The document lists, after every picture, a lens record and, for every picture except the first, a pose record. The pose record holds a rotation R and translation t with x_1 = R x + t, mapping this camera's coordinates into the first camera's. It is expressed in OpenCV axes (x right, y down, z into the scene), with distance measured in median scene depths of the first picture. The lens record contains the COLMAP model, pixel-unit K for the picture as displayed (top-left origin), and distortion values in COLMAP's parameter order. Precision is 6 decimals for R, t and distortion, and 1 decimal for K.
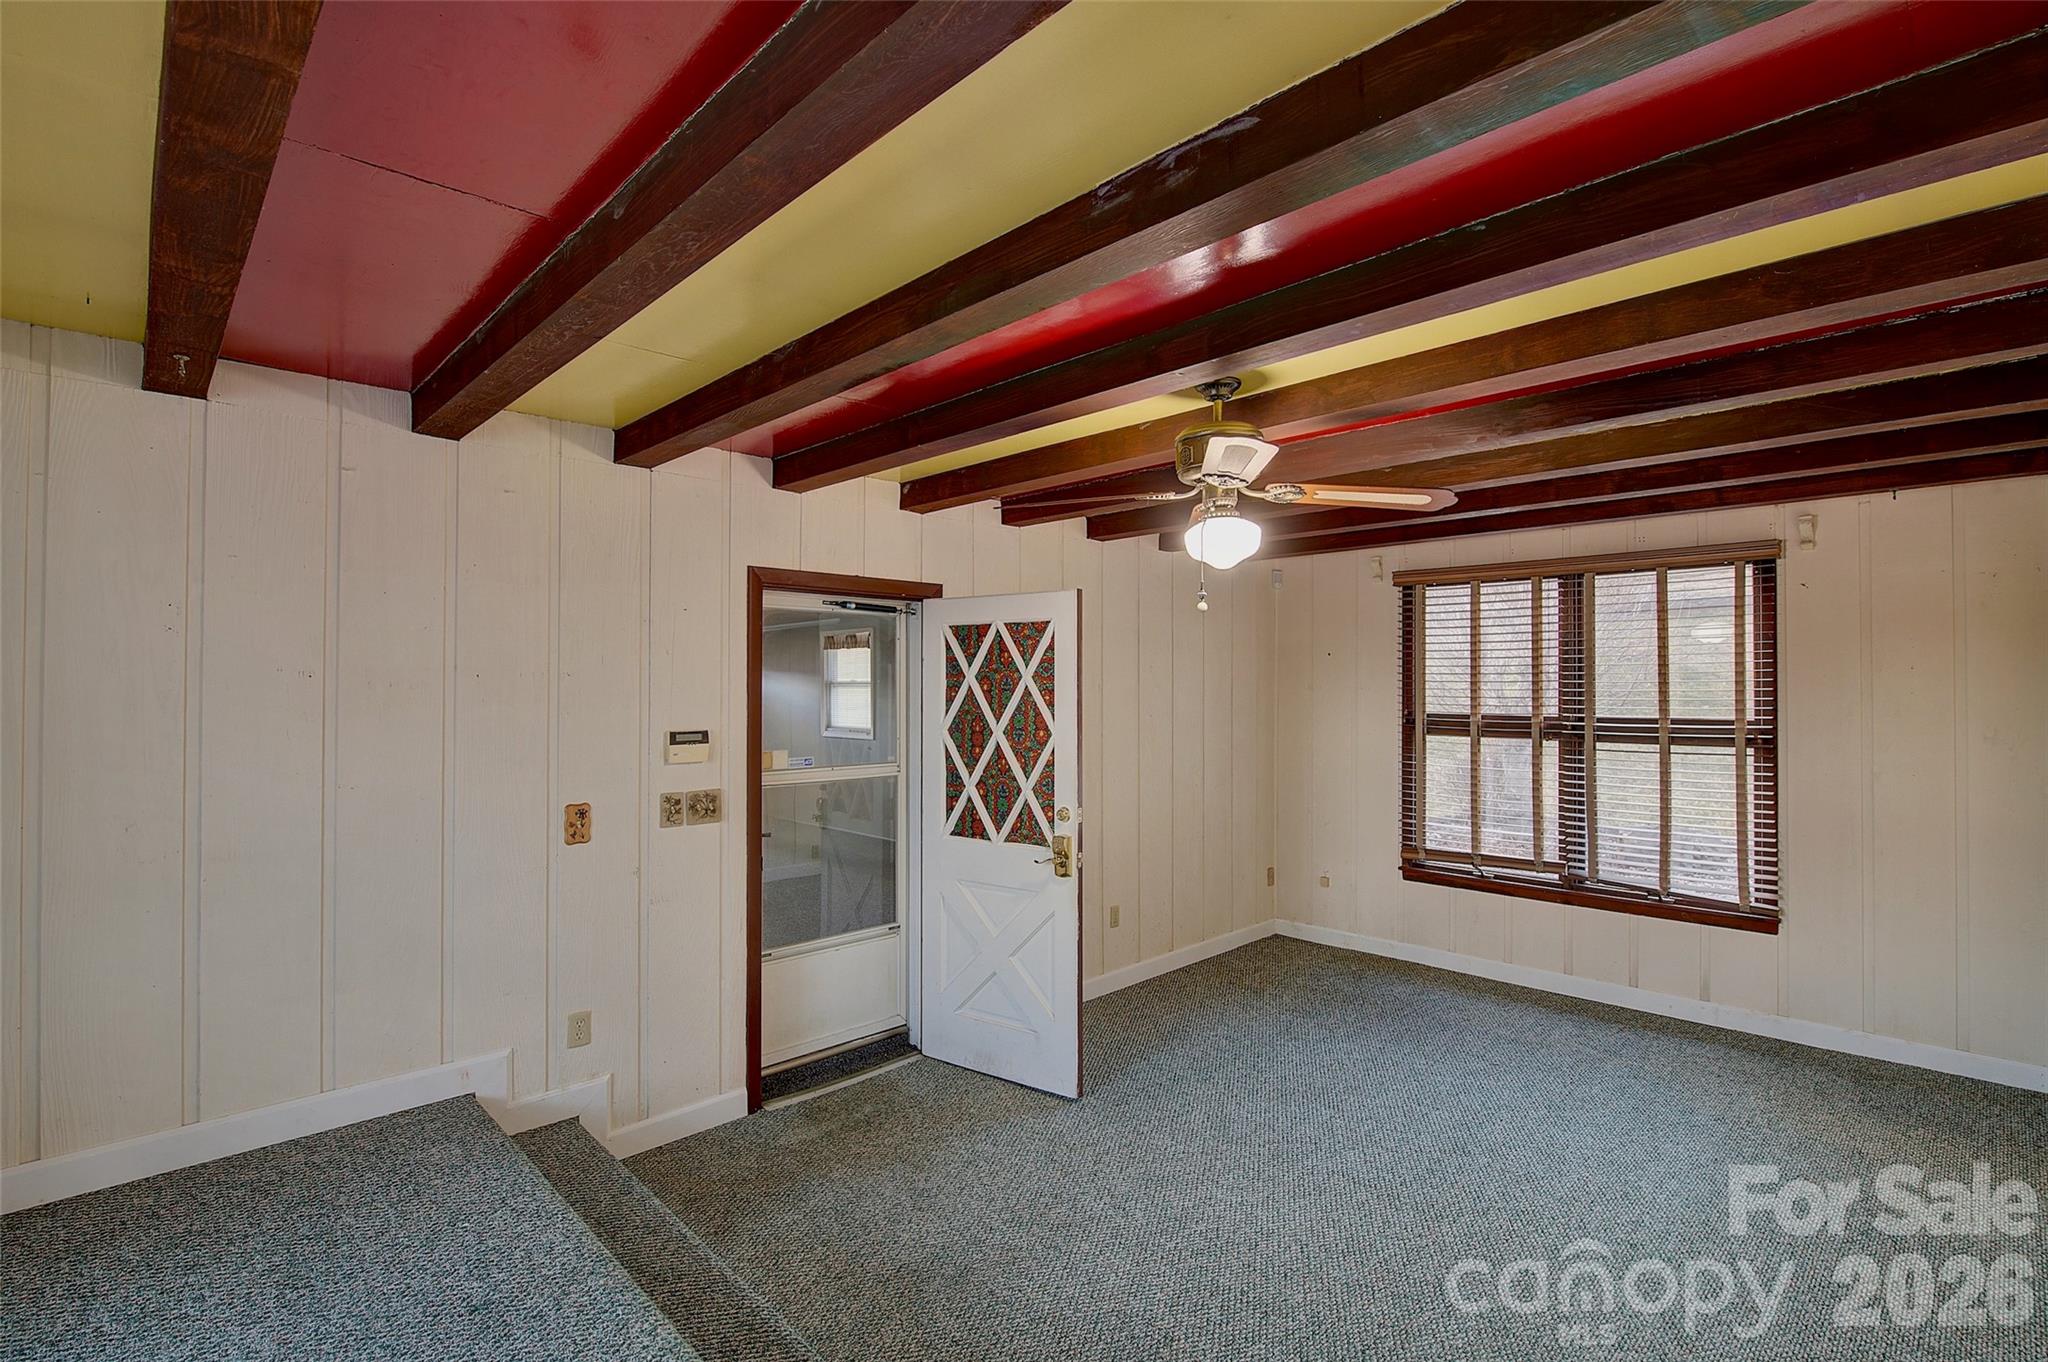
lens RADIAL K [[964.3, 0, 1023.8], [0, 964.3, 678.0], [0, 0, 1]] dist [-0.026290, -0.001604]
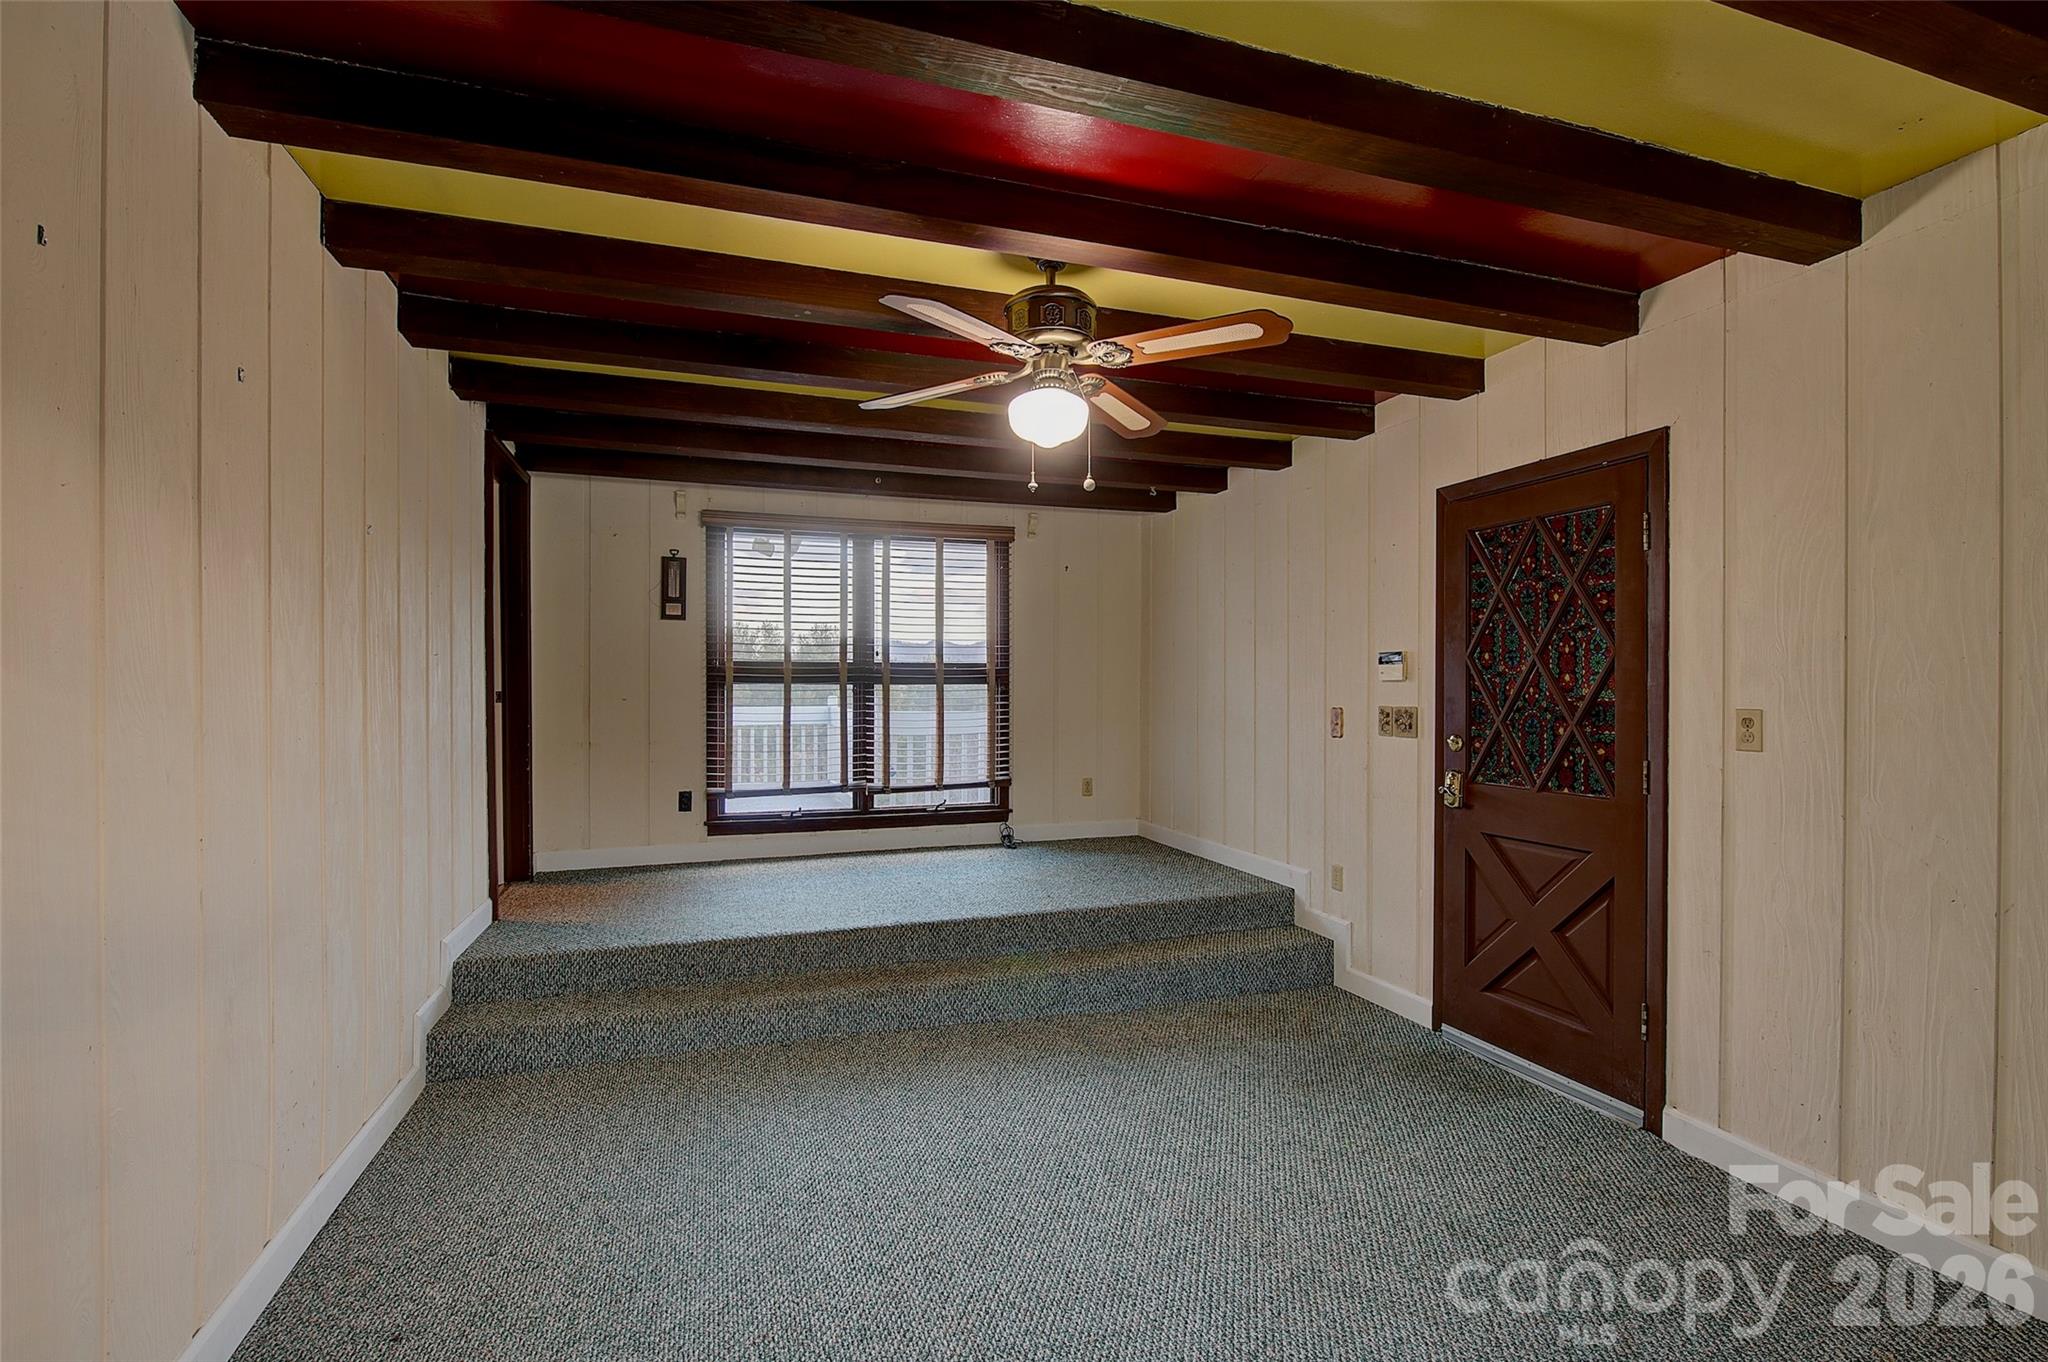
lens RADIAL K [[964.3, 0, 1028.5], [0, 964.3, 679.0], [0, 0, 1]] dist [-0.026290, -0.001604]
pose [[-0.424493, 0.003801, -0.905423, 0.846355], [0.004158, 0.999989, 0.002248, 0.081547], [0.905422, -0.002811, -0.424504, 1.082808]]
